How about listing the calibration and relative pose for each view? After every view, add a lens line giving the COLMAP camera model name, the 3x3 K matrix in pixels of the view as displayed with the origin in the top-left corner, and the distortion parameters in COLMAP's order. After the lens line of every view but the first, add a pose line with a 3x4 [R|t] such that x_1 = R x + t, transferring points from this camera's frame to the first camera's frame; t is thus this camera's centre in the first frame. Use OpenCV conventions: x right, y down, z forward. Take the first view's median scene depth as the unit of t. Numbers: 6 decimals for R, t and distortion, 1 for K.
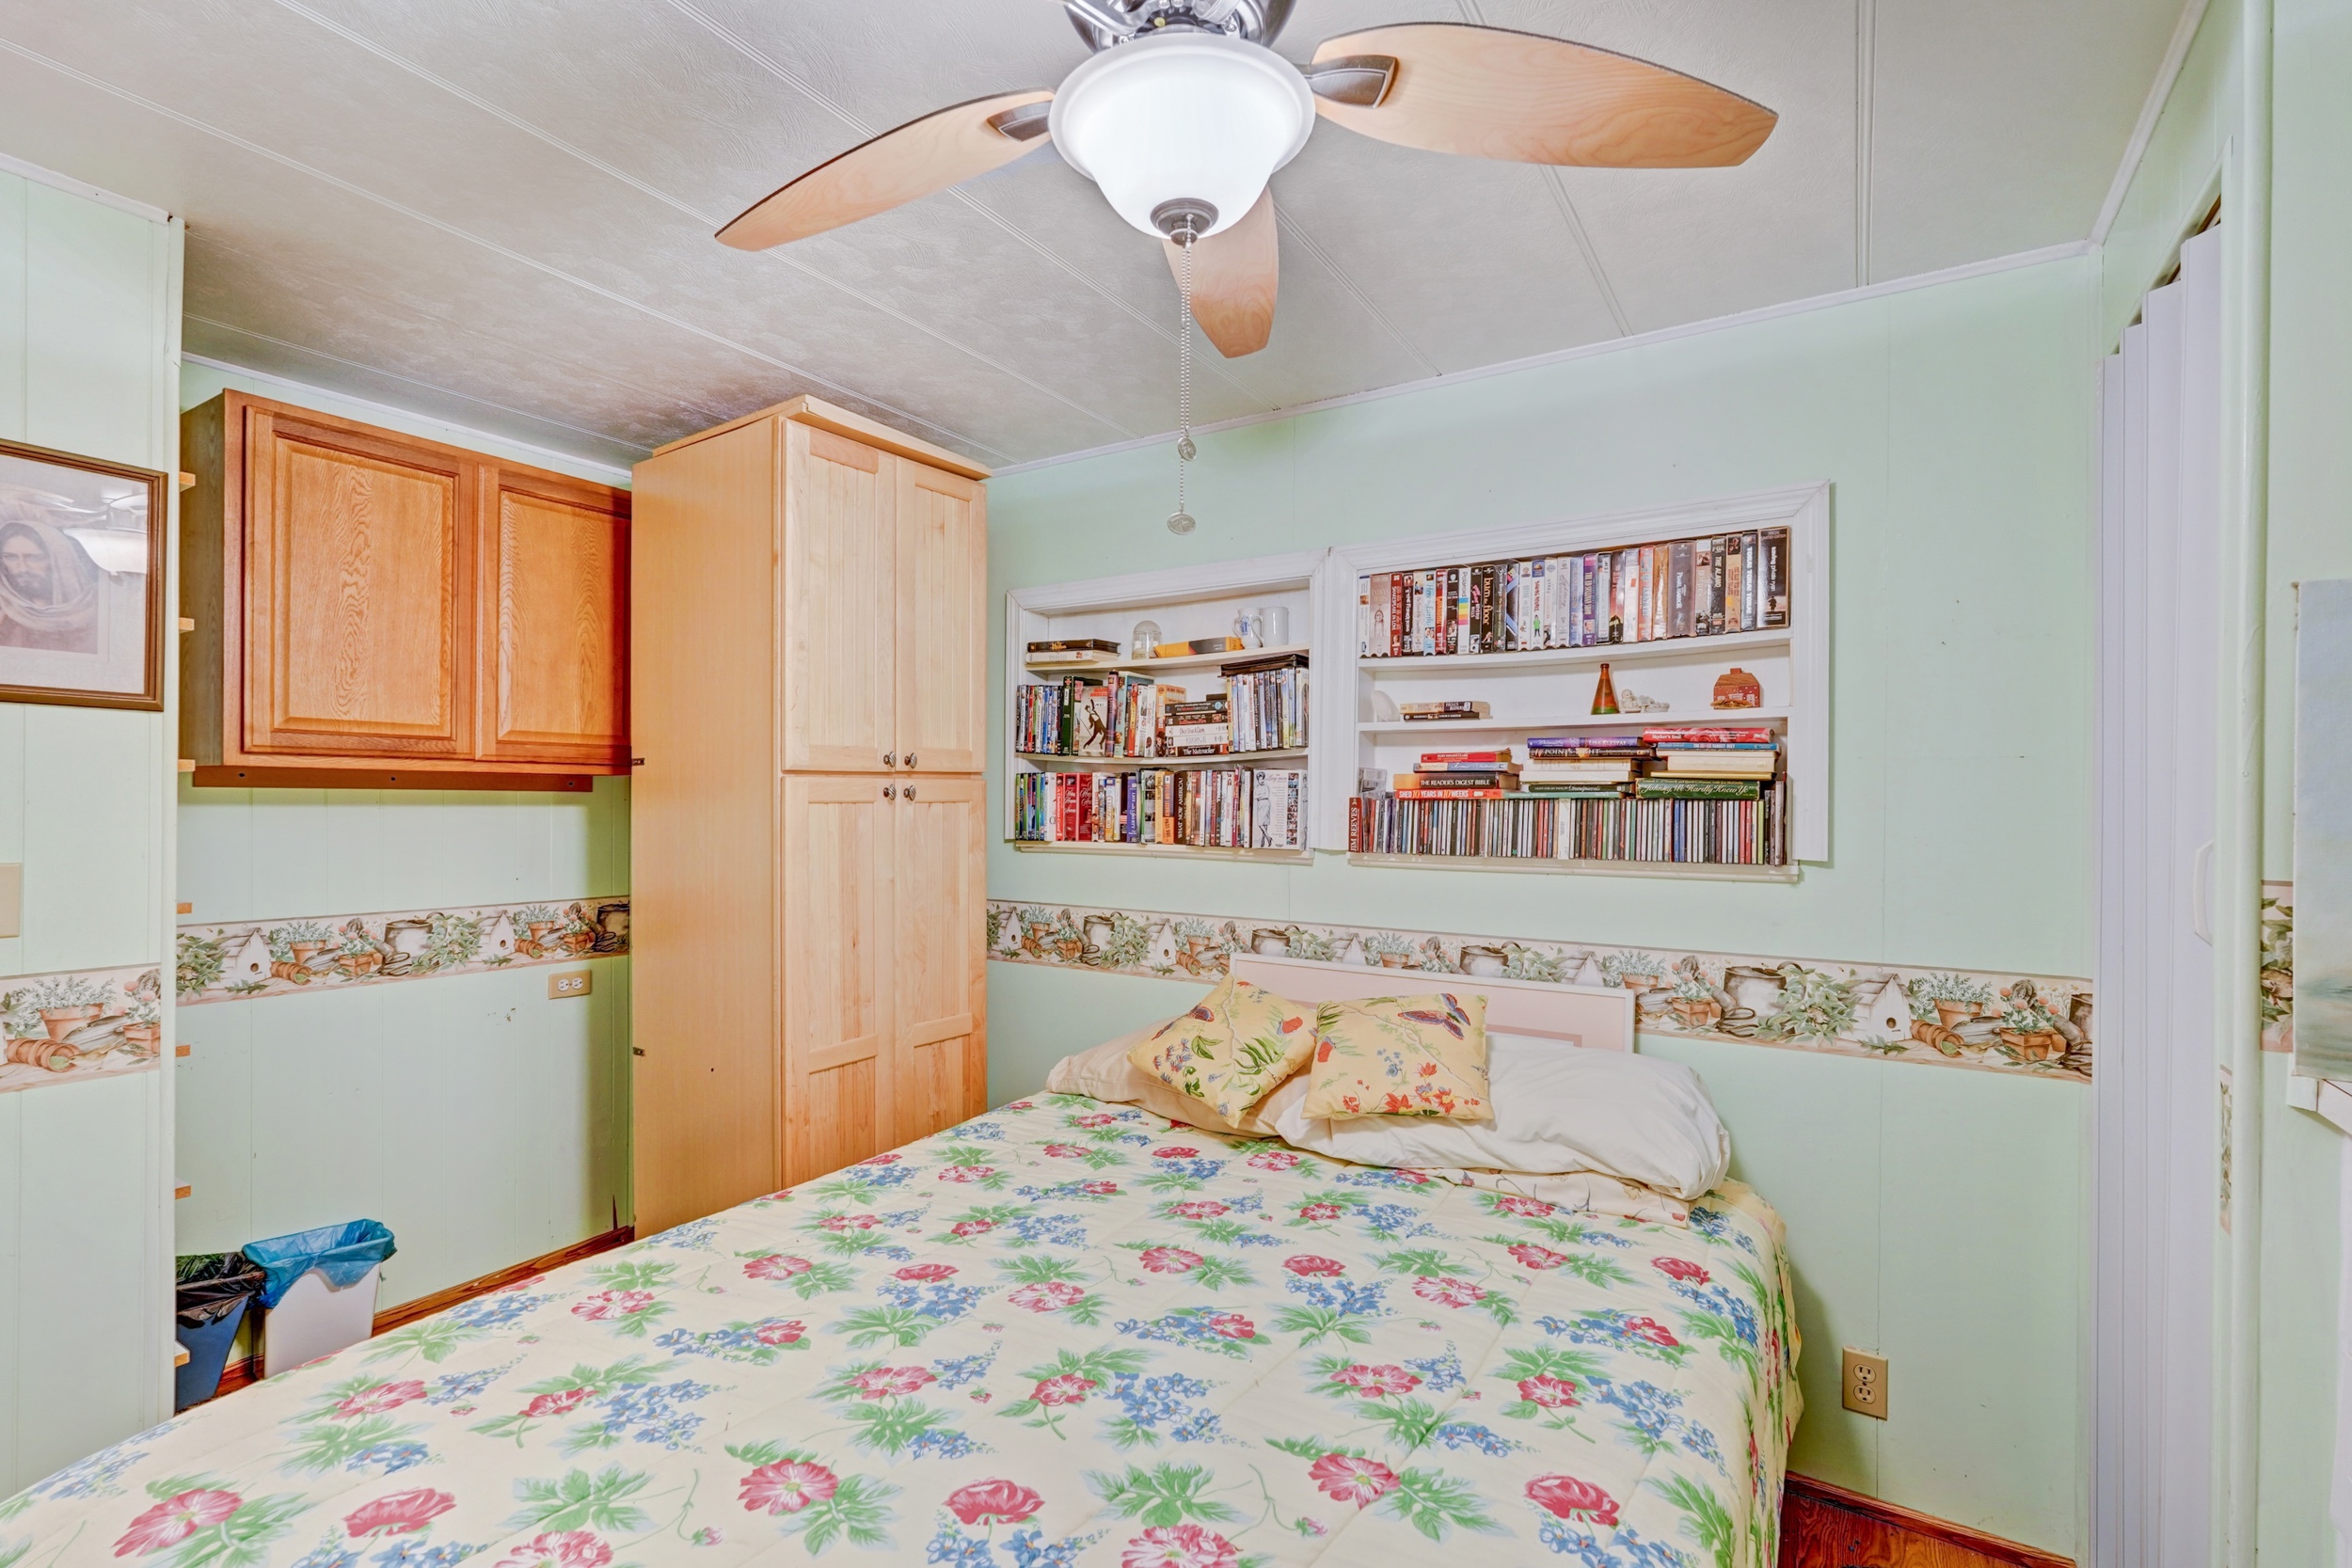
lens RADIAL K [[1047.8, 0, 1180.9], [0, 1047.8, 797.7], [0, 0, 1]] dist [-0.007641, 0.002203]
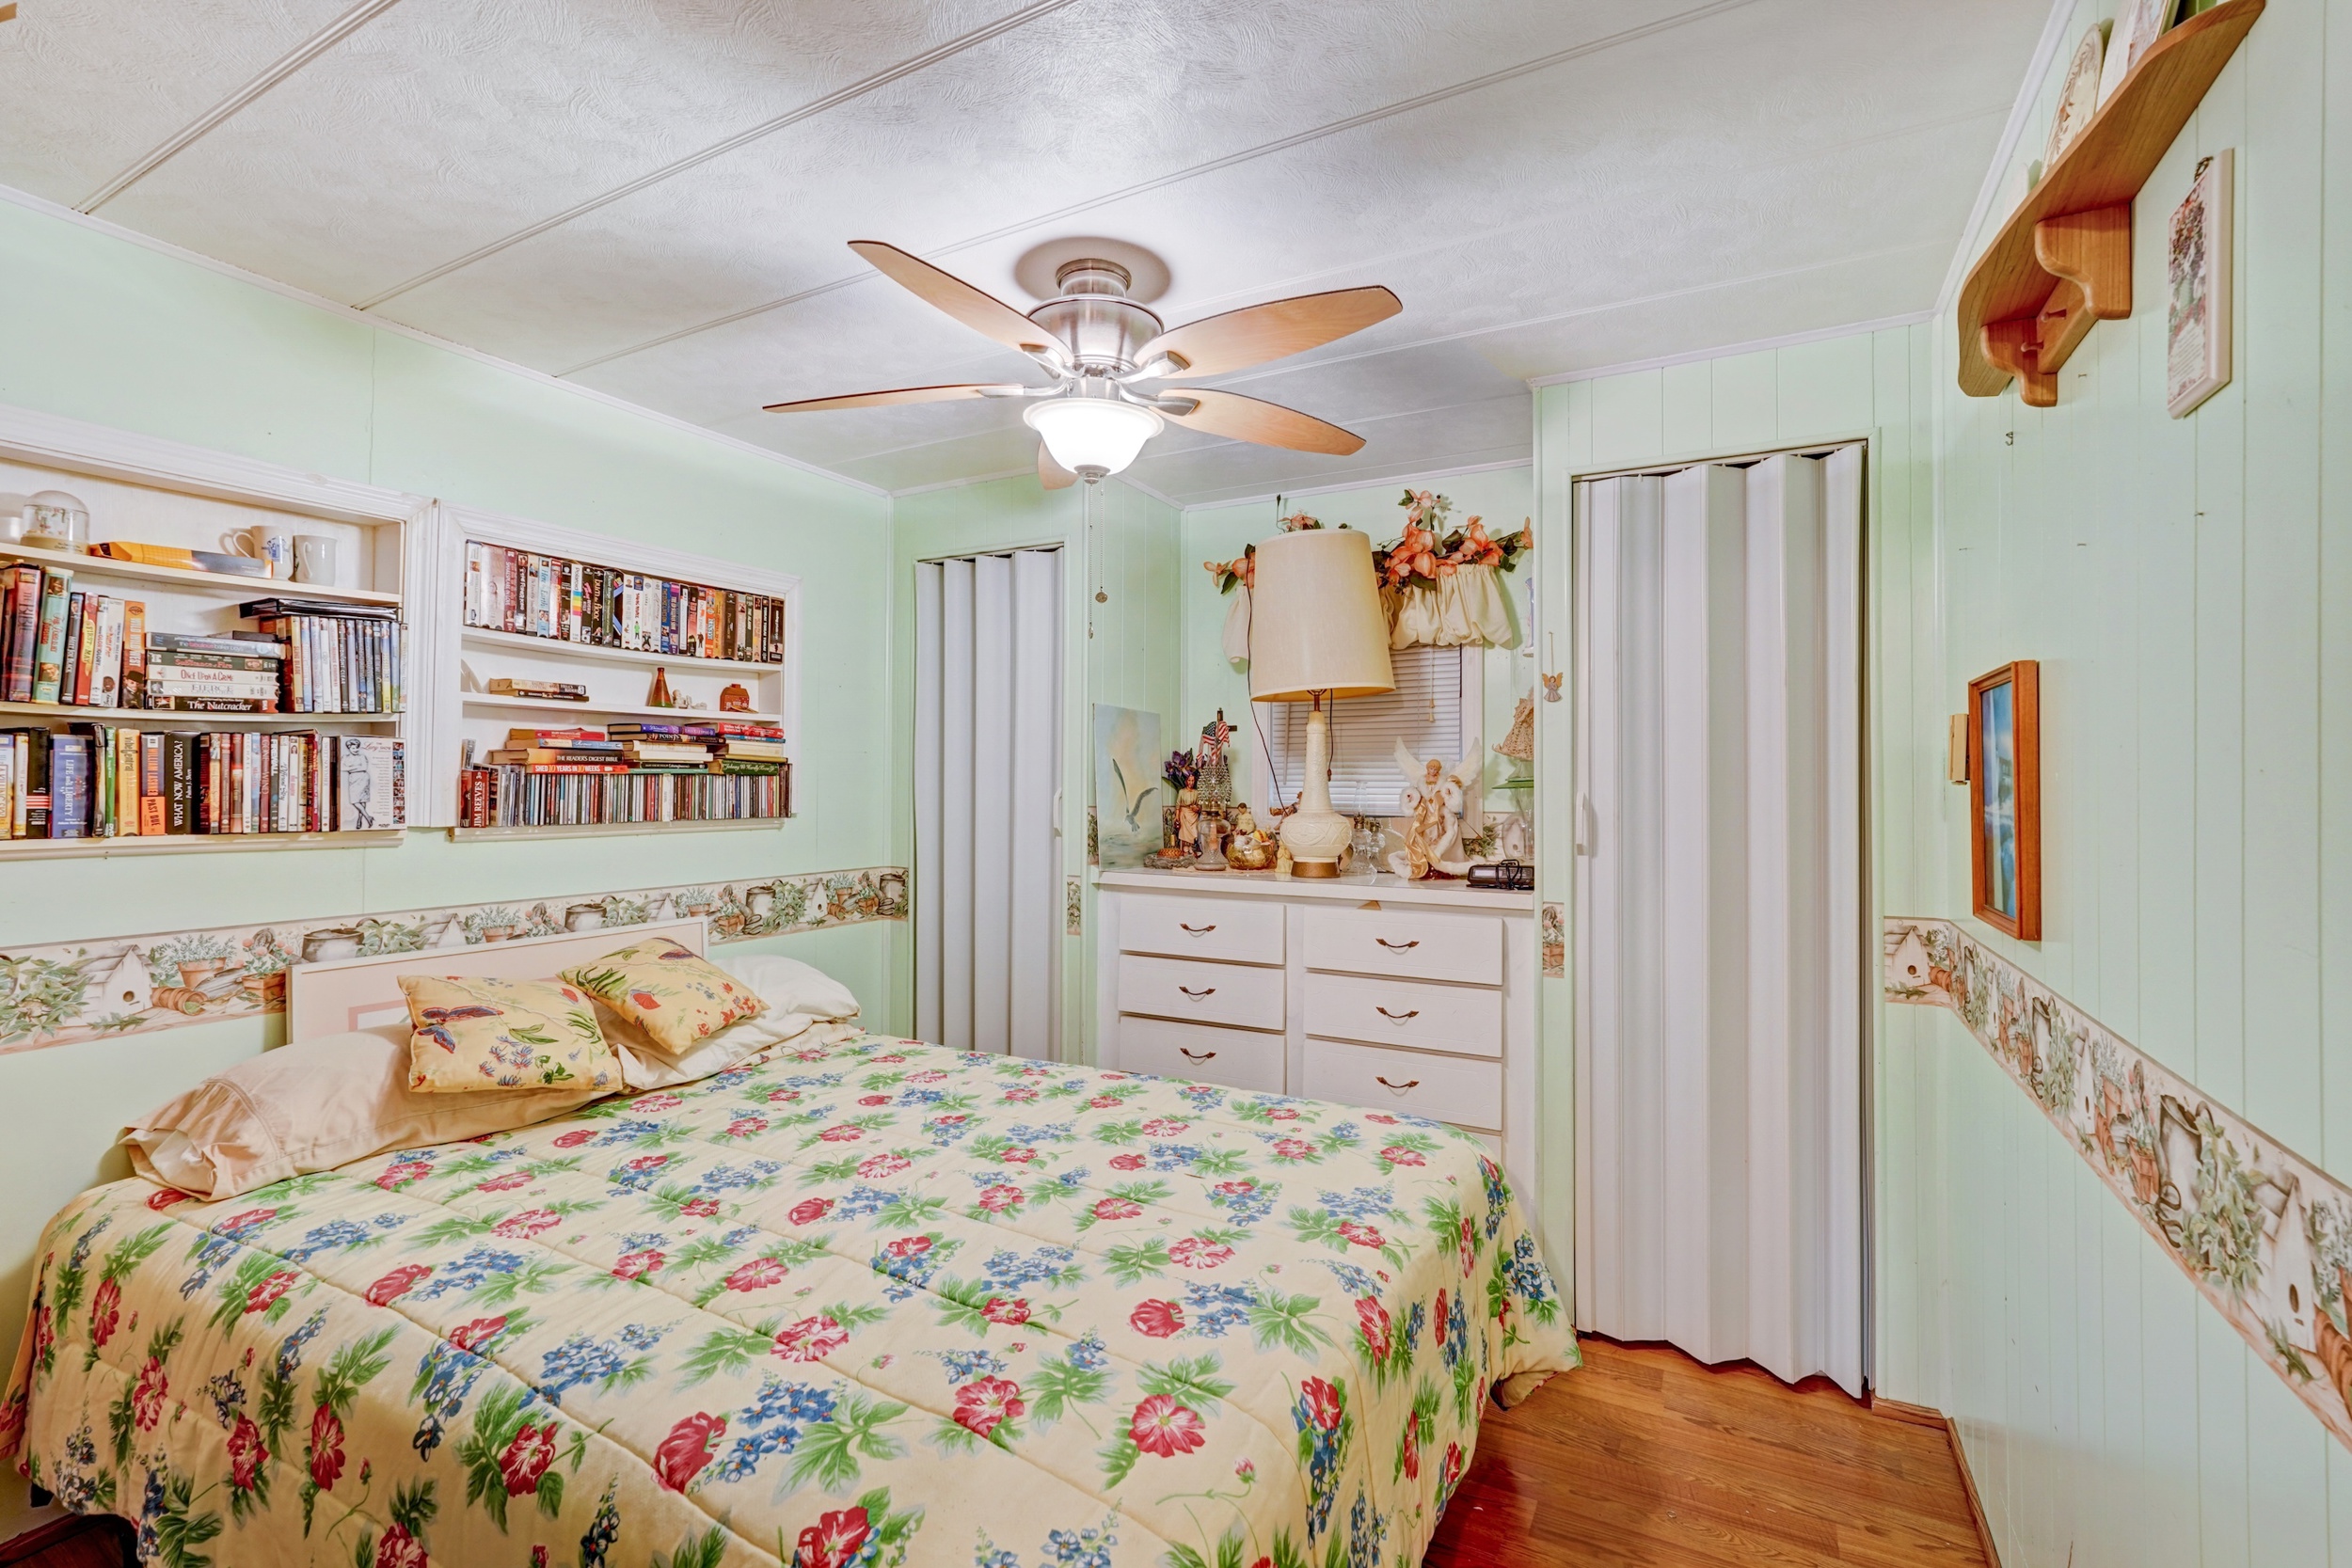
lens RADIAL K [[1047.8, 0, 1178.5], [0, 1047.8, 776.3], [0, 0, 1]] dist [-0.007641, 0.002203]
pose [[-0.055413, -0.007737, 0.998434, -0.898388], [-0.023249, 0.999709, 0.006457, -0.018282], [-0.998193, -0.022855, -0.055577, 0.439825]]
